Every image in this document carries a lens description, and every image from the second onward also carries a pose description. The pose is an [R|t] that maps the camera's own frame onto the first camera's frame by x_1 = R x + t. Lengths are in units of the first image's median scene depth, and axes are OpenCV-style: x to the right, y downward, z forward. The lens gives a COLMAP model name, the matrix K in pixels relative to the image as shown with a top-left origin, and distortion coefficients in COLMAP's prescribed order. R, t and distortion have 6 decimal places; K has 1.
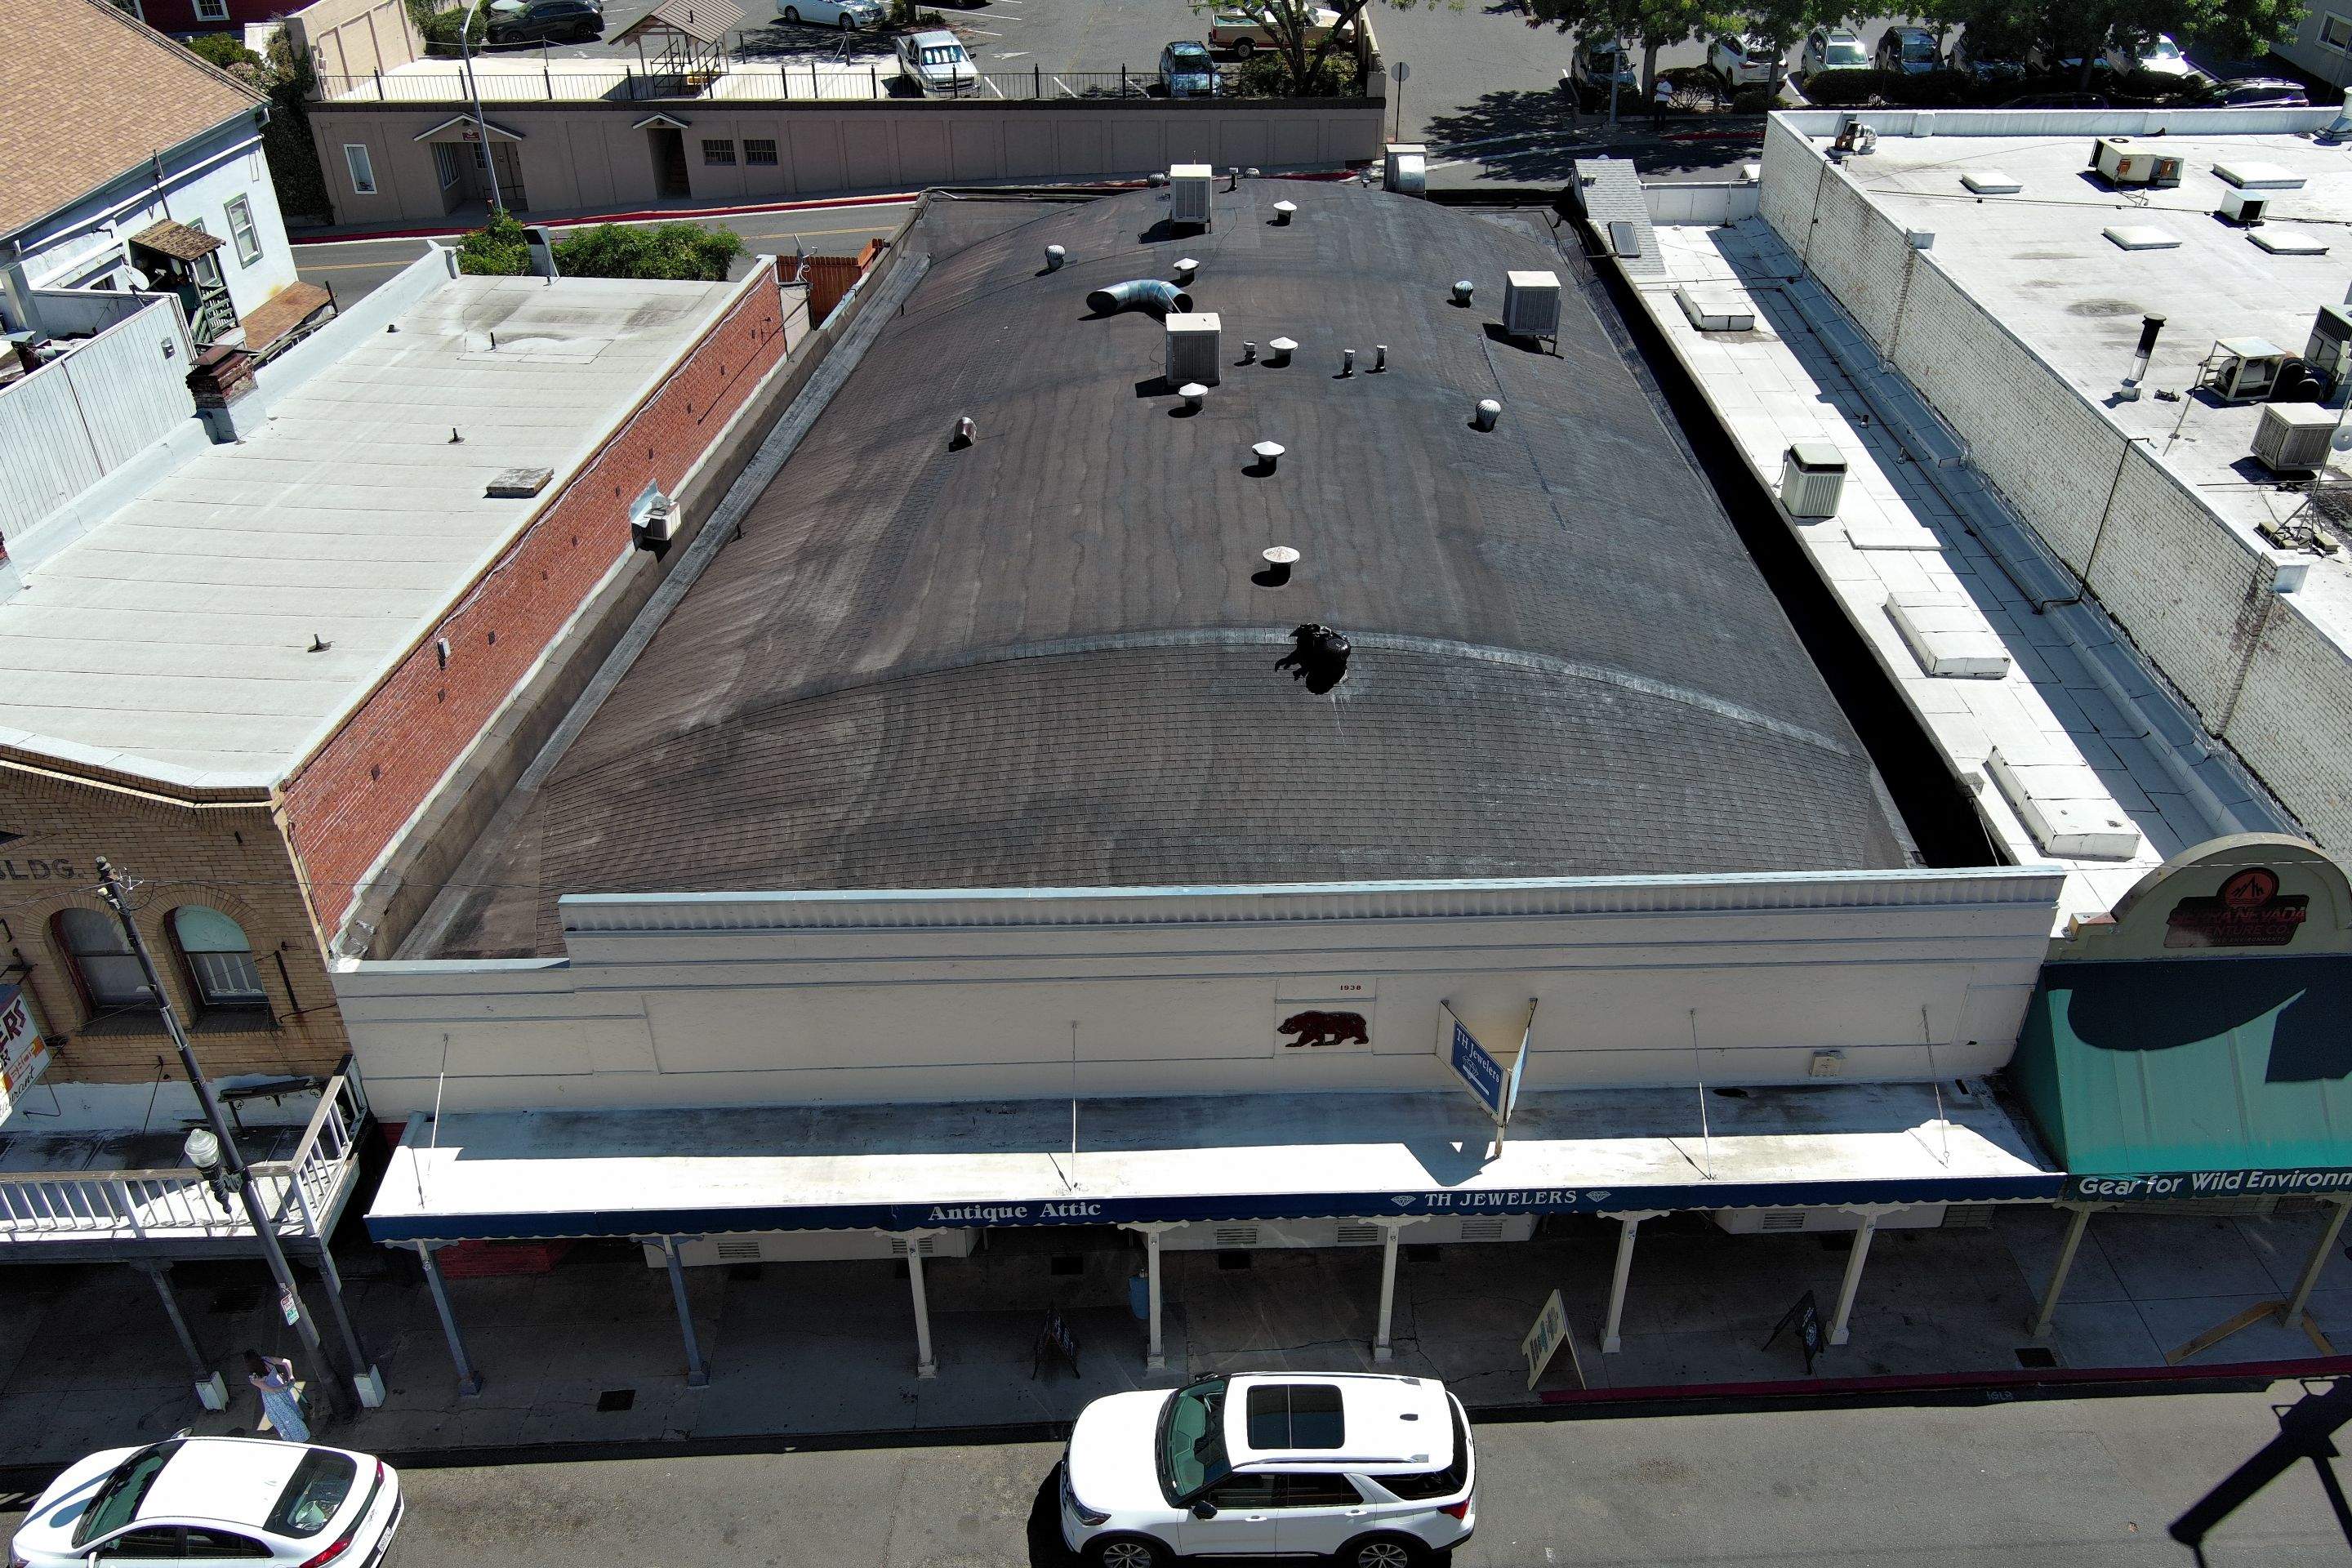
lens RADIAL K [[1834.9, 0, 1174.4], [0, 1834.9, 787.9], [0, 0, 1]] dist [0.031950, -0.054161]
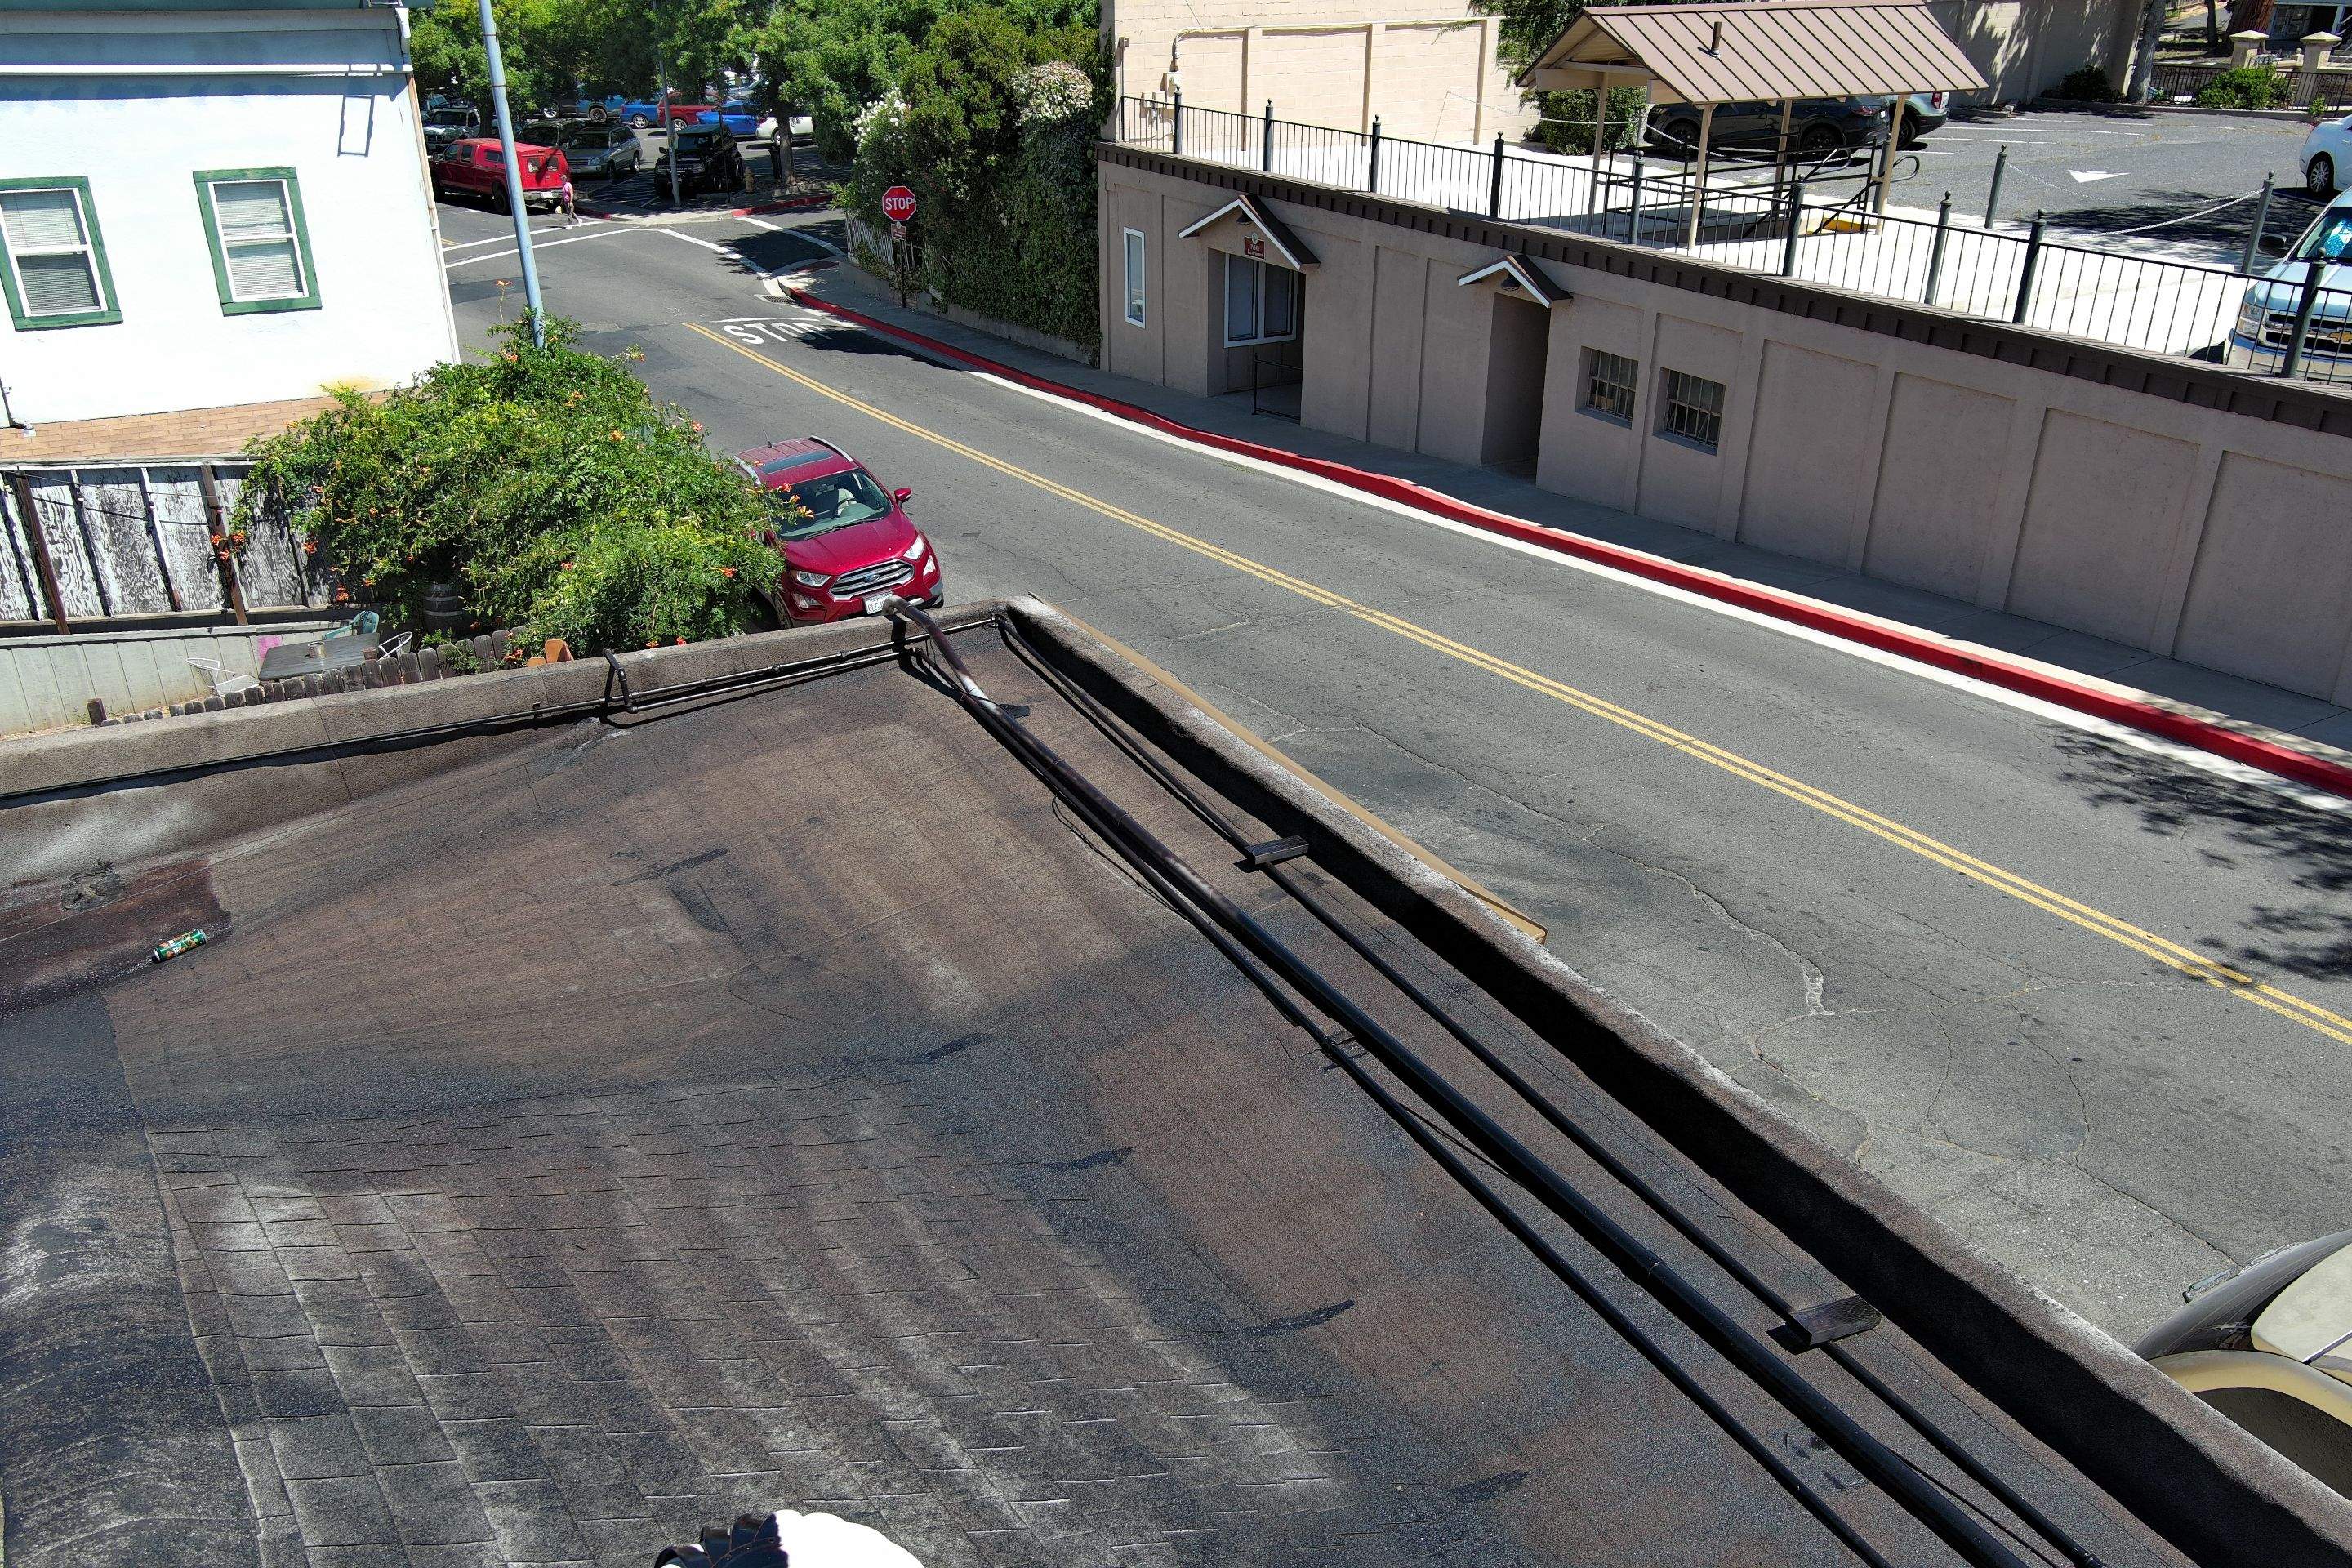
lens RADIAL K [[1822.6, 0, 1168.6], [0, 1822.6, 776.4], [0, 0, 1]] dist [0.009742, -0.005879]
pose [[0.523407, 0.371731, -0.766721, 0.035612], [-0.474775, 0.874426, 0.099842, -0.636979], [0.707555, 0.311762, 0.634169, 1.714337]]
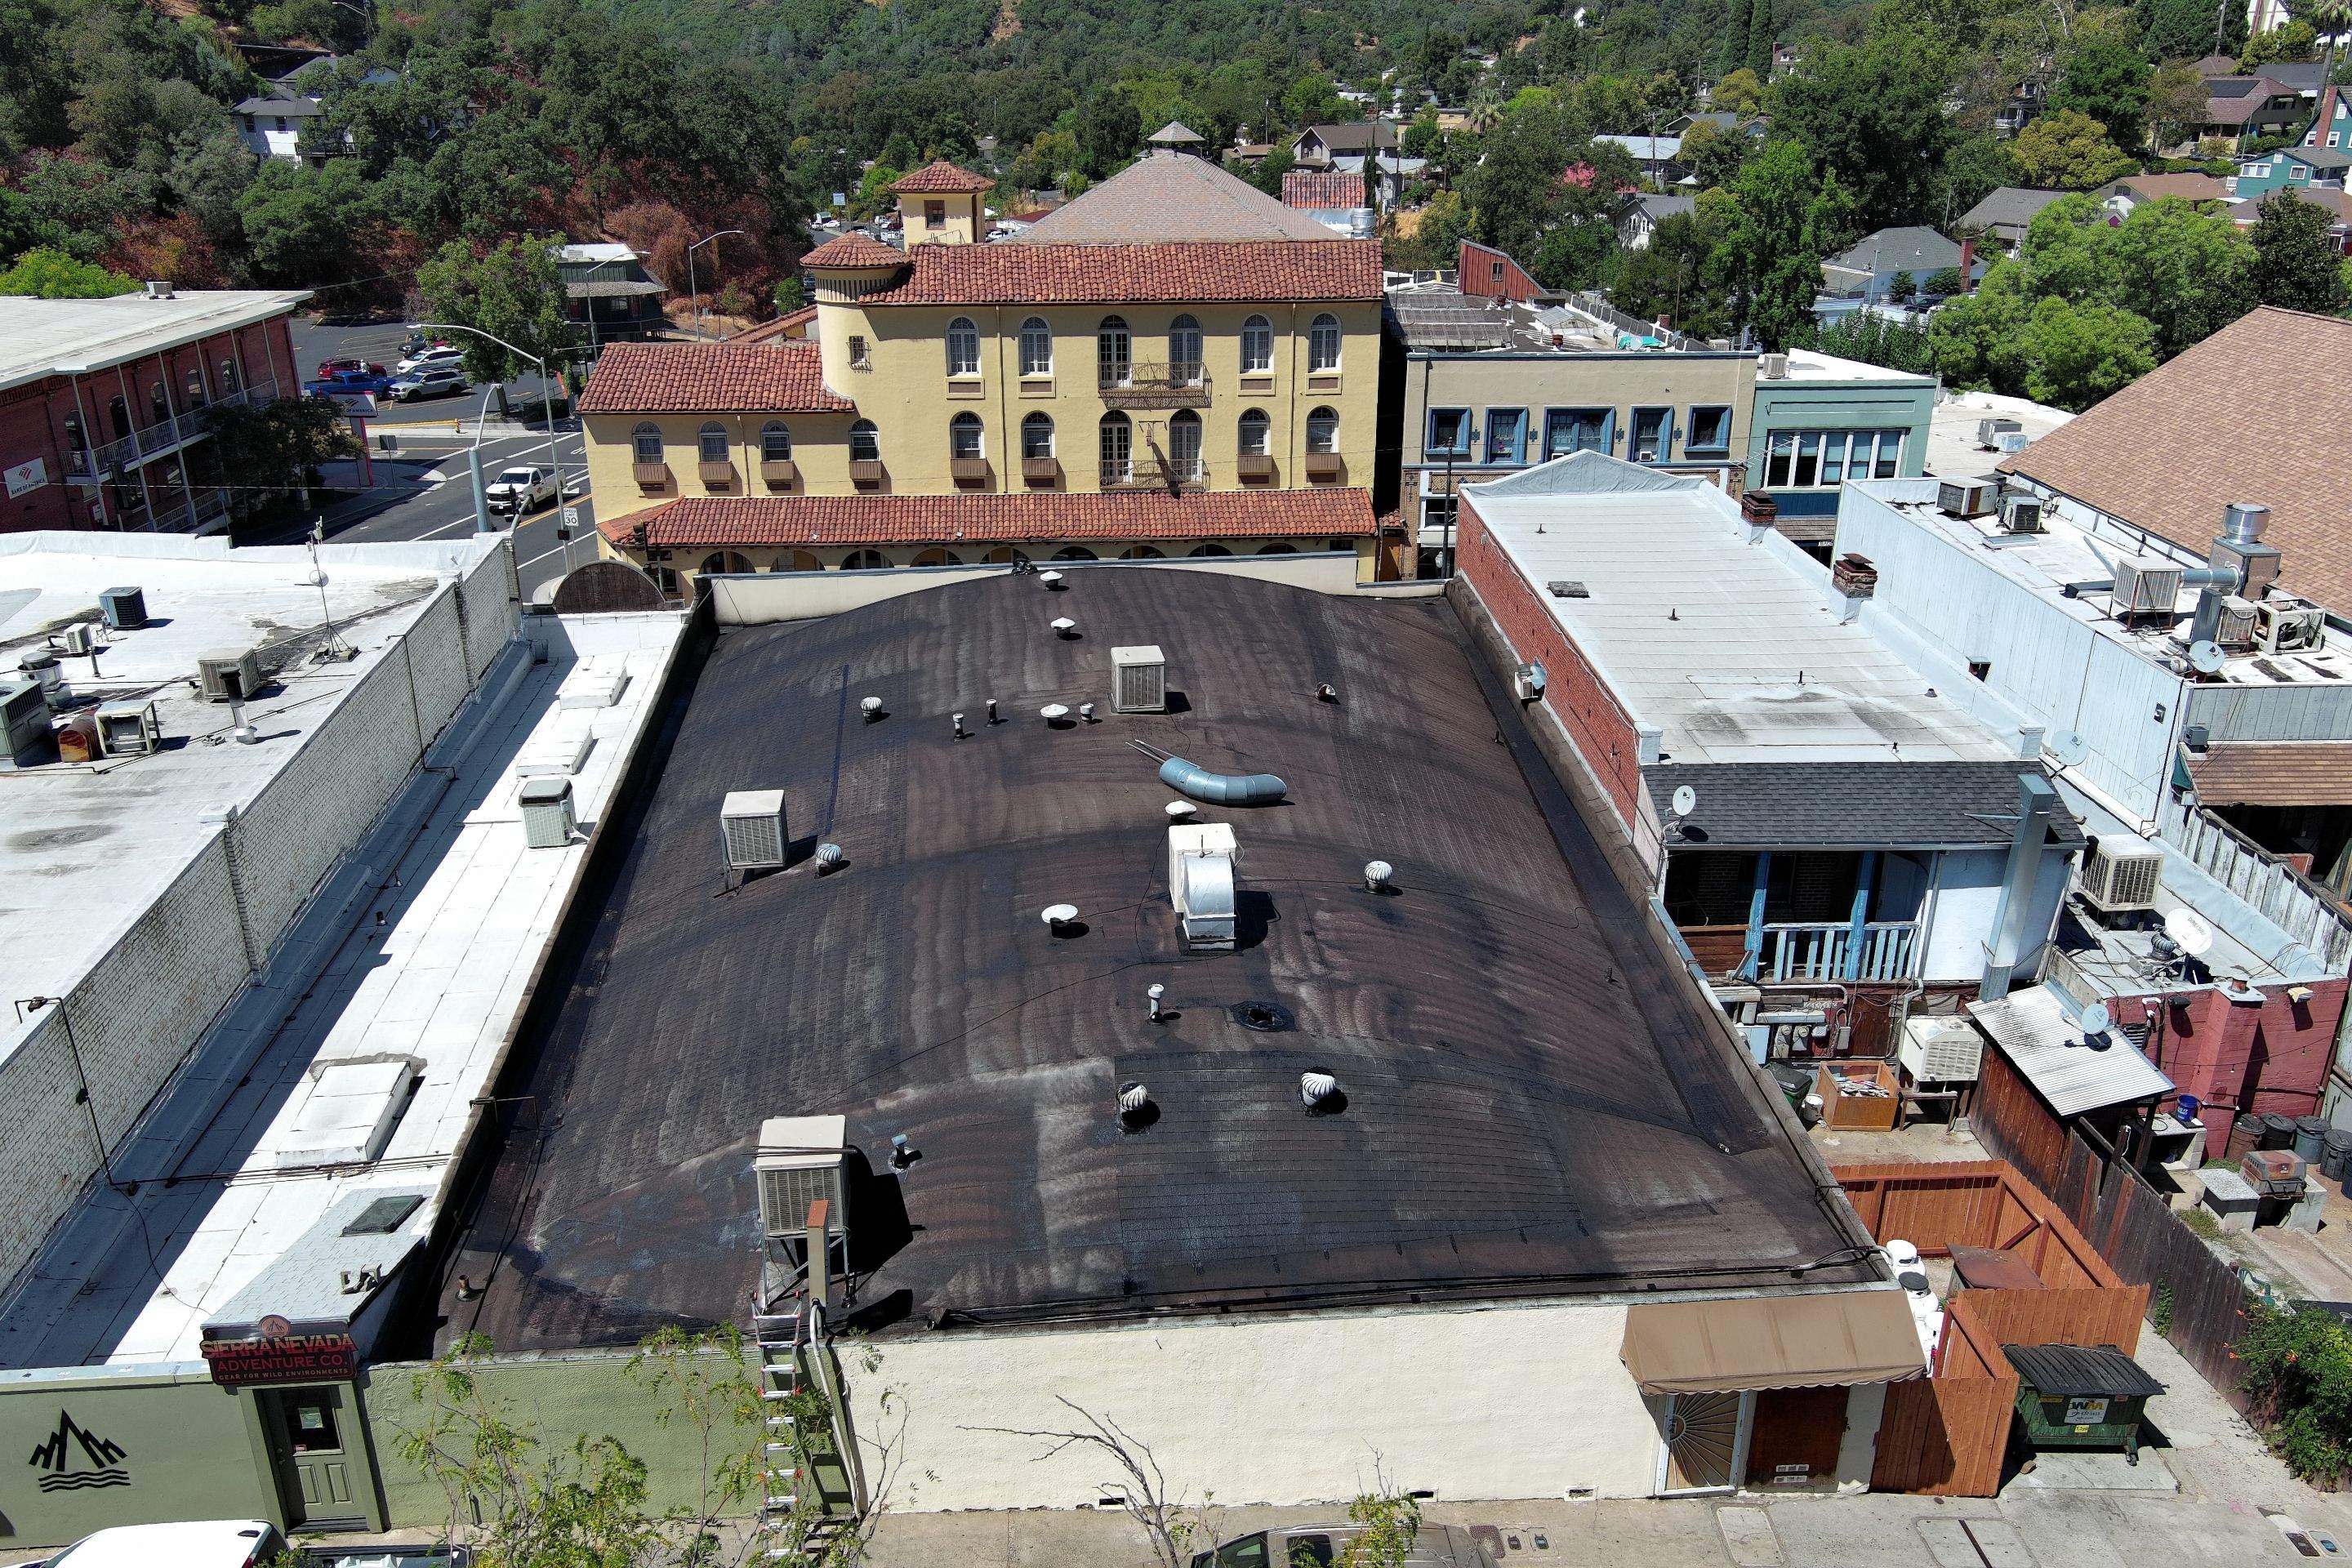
lens RADIAL K [[1822.6, 0, 1168.6], [0, 1822.6, 776.4], [0, 0, 1]] dist [0.009742, -0.005879]
pose [[-0.993391, 0.051712, -0.102468, 0.136026], [-0.053206, 0.583563, 0.810323, -1.390793], [0.101700, 0.810420, -0.576955, 2.156368]]
